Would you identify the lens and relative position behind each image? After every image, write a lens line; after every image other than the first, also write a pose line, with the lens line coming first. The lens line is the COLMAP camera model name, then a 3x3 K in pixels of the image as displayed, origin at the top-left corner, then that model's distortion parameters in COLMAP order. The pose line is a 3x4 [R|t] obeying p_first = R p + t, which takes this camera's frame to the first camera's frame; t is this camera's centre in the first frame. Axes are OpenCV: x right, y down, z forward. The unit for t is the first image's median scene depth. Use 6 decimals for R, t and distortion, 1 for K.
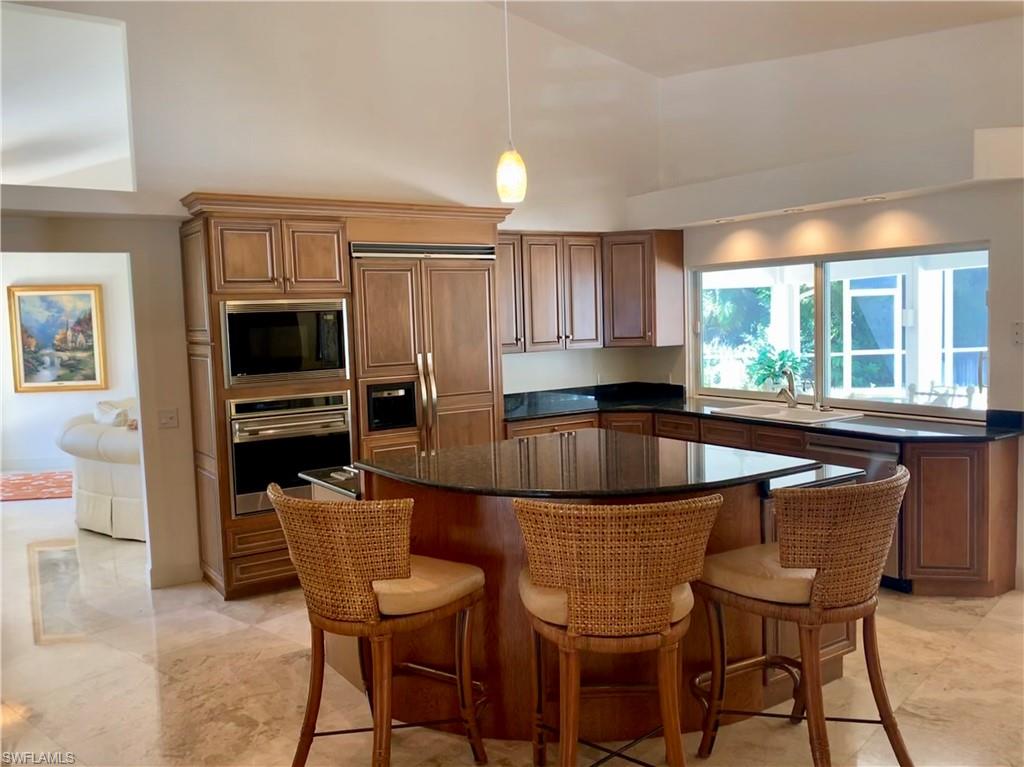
lens RADIAL K [[857.9, 0, 512.4], [0, 857.9, 380.4], [0, 0, 1]] dist [0.061087, -0.033182]
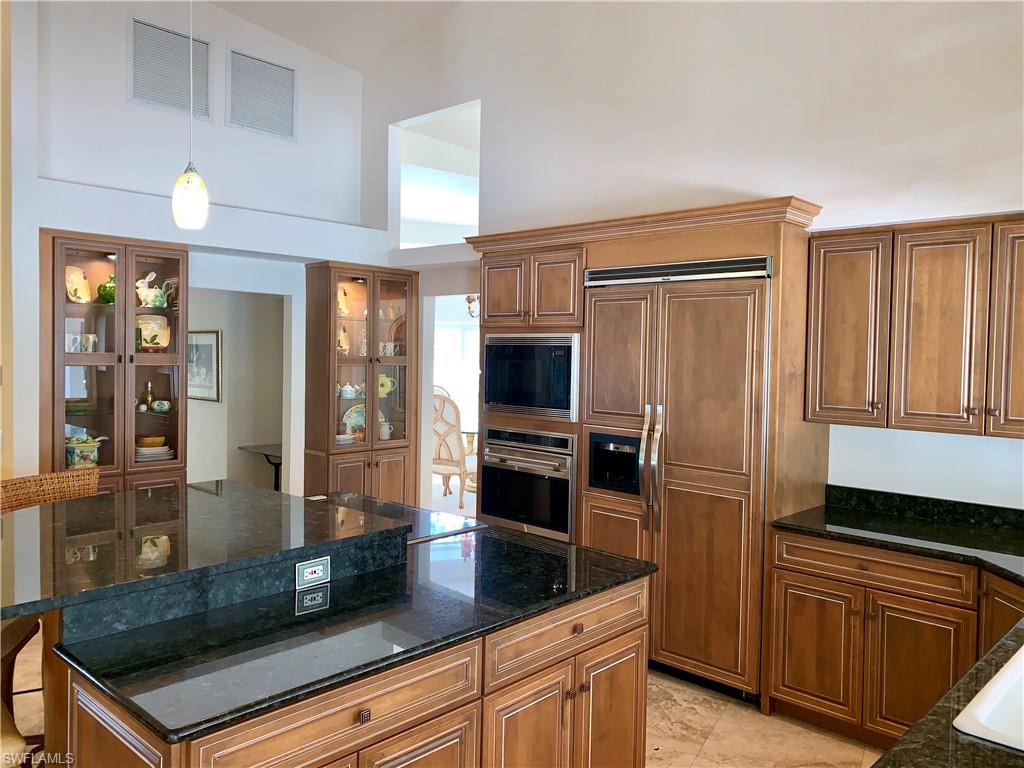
lens RADIAL K [[771.0, 0, 510.5], [0, 771.0, 382.5], [0, 0, 1]] dist [0.000786, -0.002573]
pose [[0.213236, 0.073118, -0.974261, 0.573611], [-0.102415, 0.993375, 0.052137, -0.077785], [0.971618, 0.088662, 0.219311, 0.751870]]
